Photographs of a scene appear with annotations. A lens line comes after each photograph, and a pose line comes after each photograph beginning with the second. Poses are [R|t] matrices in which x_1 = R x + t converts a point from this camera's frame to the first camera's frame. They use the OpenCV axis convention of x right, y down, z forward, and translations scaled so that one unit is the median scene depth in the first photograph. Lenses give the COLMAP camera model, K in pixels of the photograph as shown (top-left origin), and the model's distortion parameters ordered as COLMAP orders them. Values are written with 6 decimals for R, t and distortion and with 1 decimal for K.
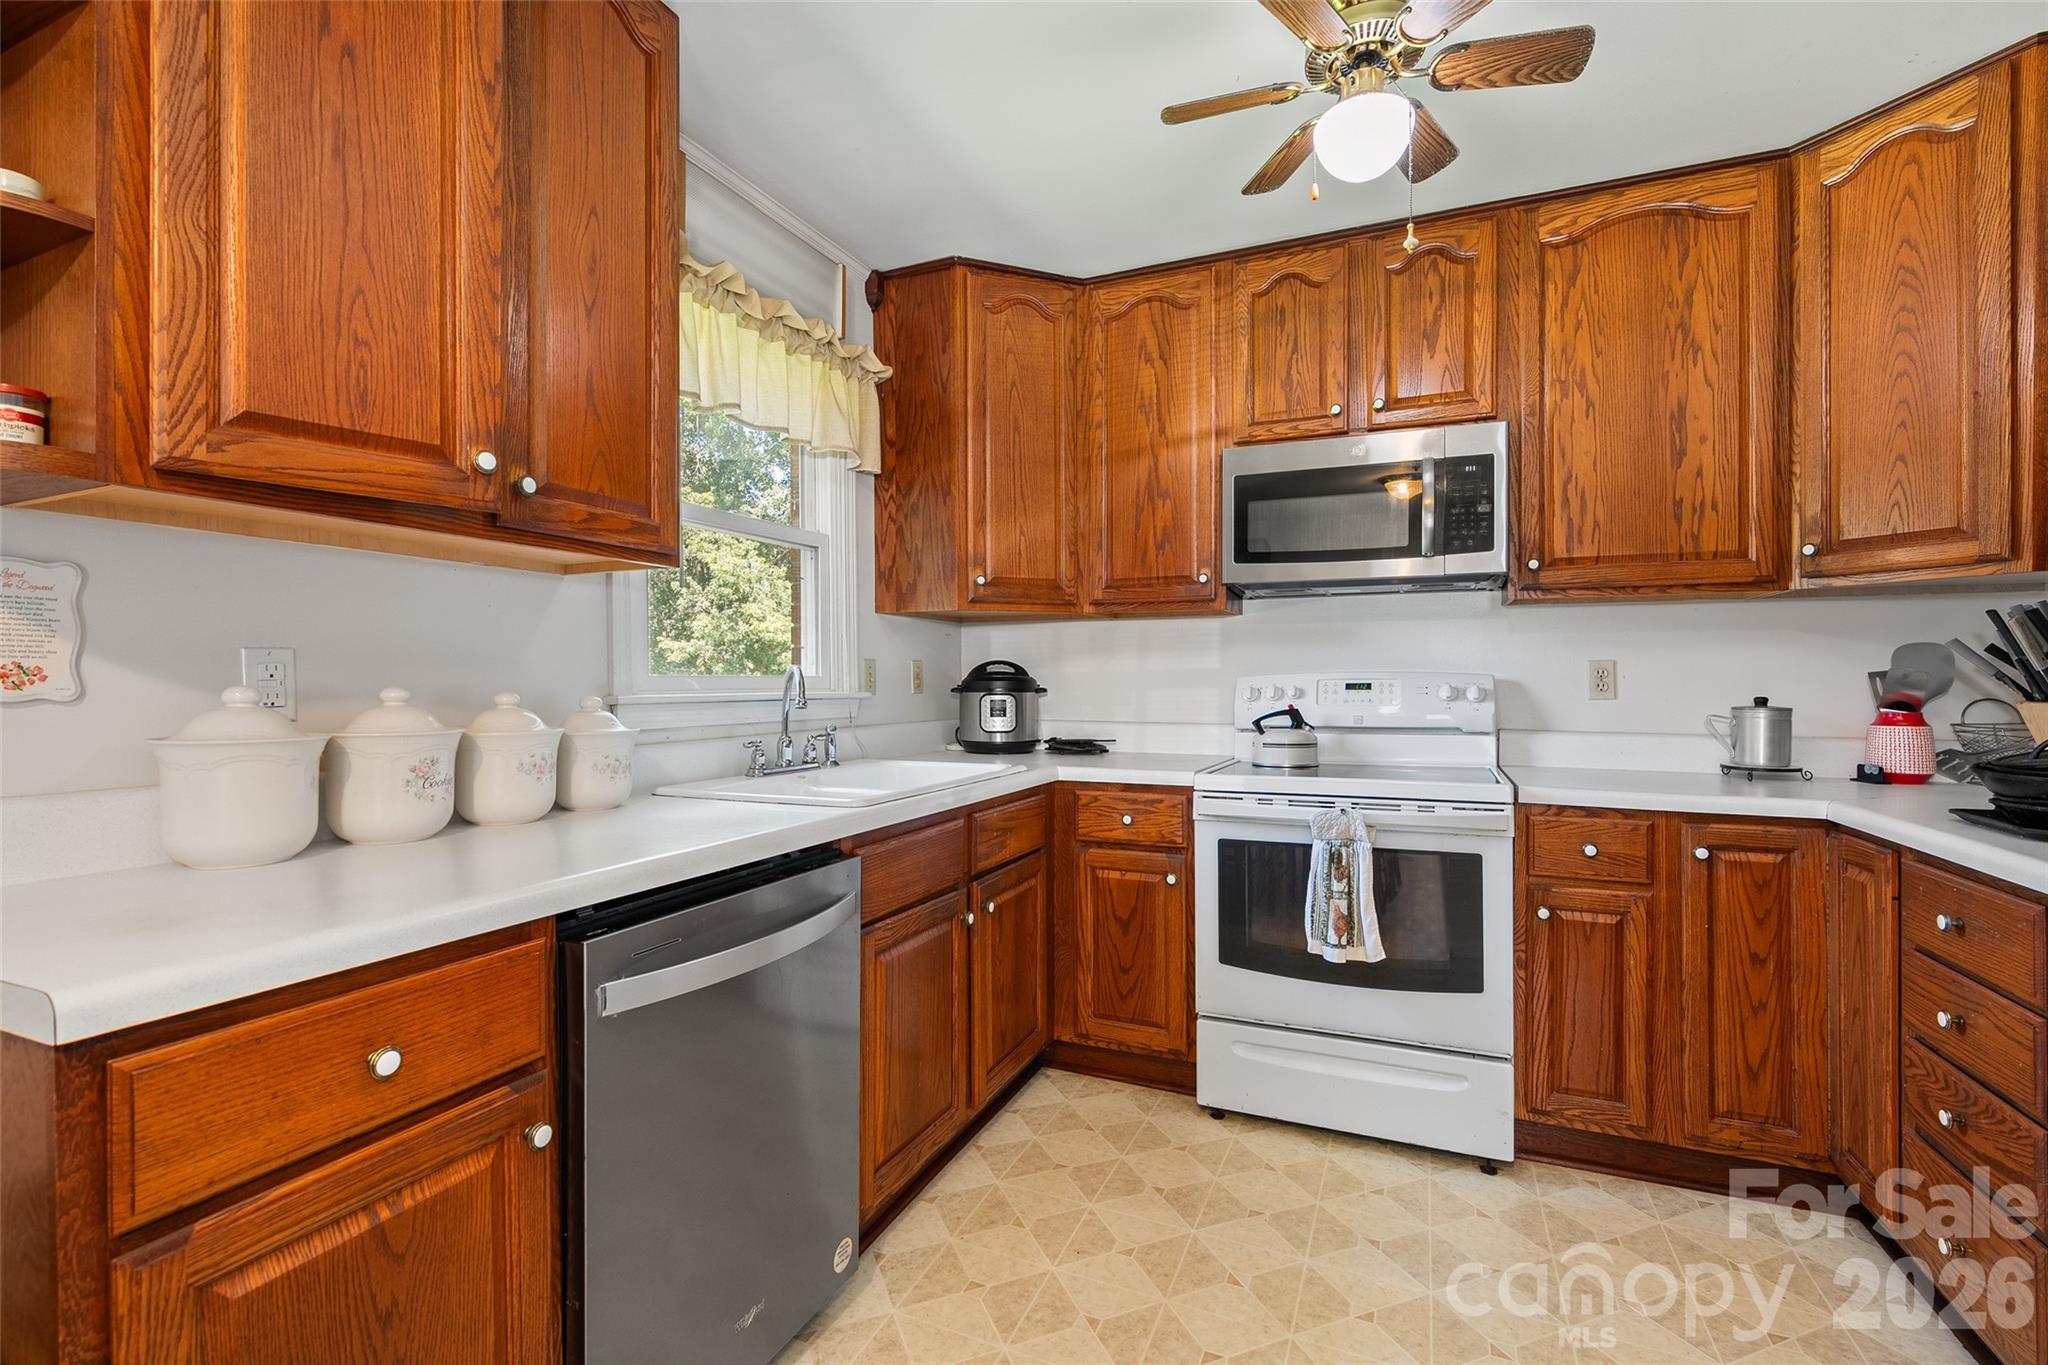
lens RADIAL K [[927.5, 0, 1021.9], [0, 927.5, 680.6], [0, 0, 1]] dist [-0.001325, 0.000316]
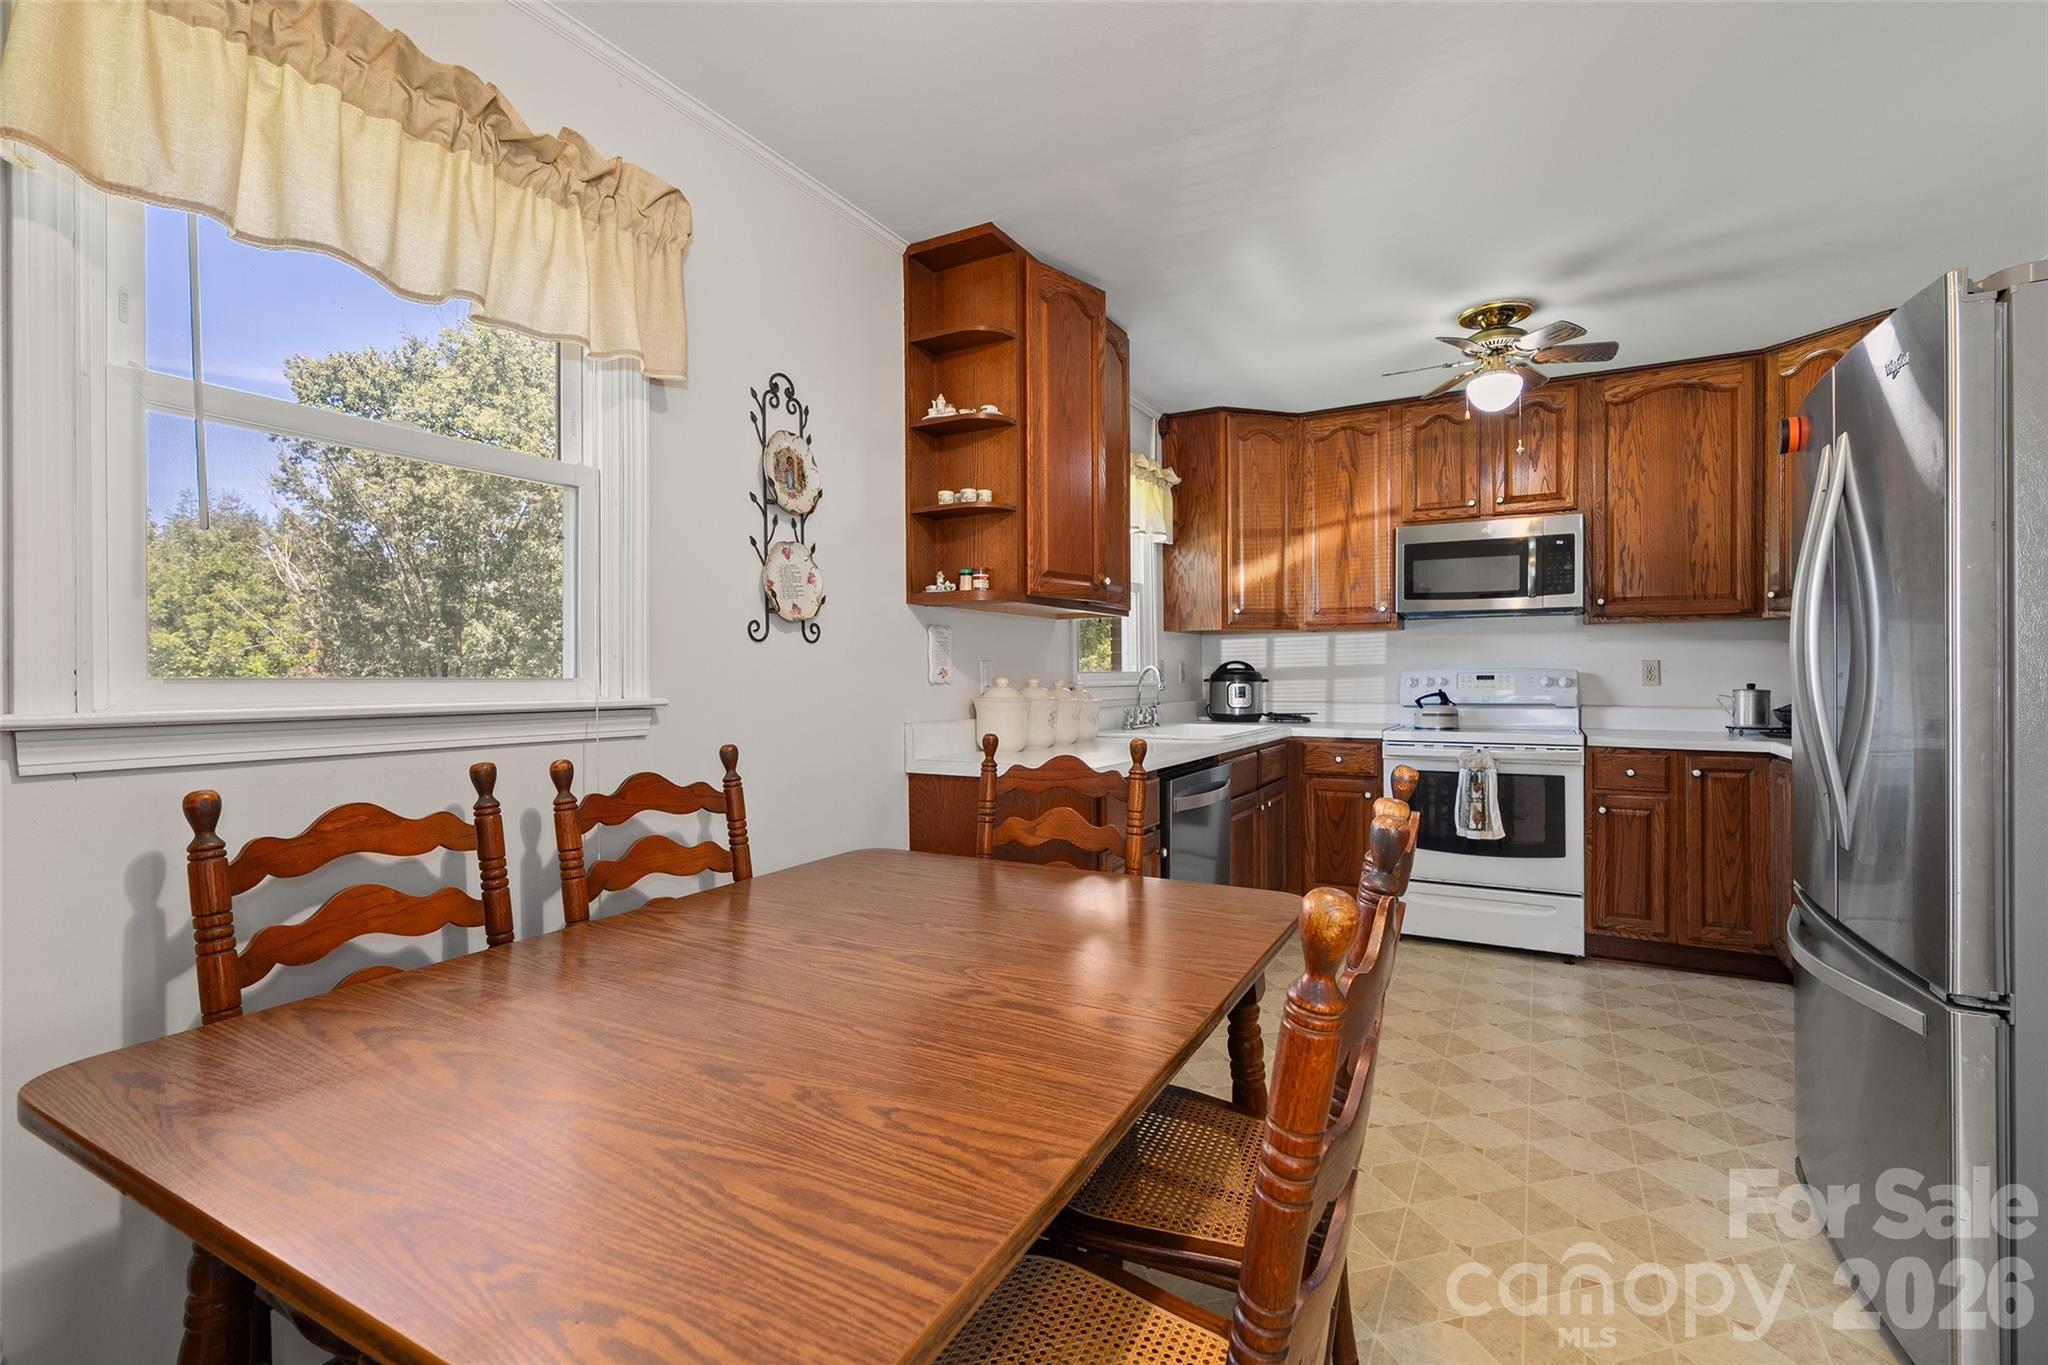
lens RADIAL K [[927.5, 0, 1019.2], [0, 927.5, 683.8], [0, 0, 1]] dist [-0.001325, 0.000316]
pose [[0.996143, -0.001032, -0.087742, -0.316974], [0.001849, 0.999956, 0.009228, 0.001344], [0.087729, -0.009355, 0.996100, -0.702980]]
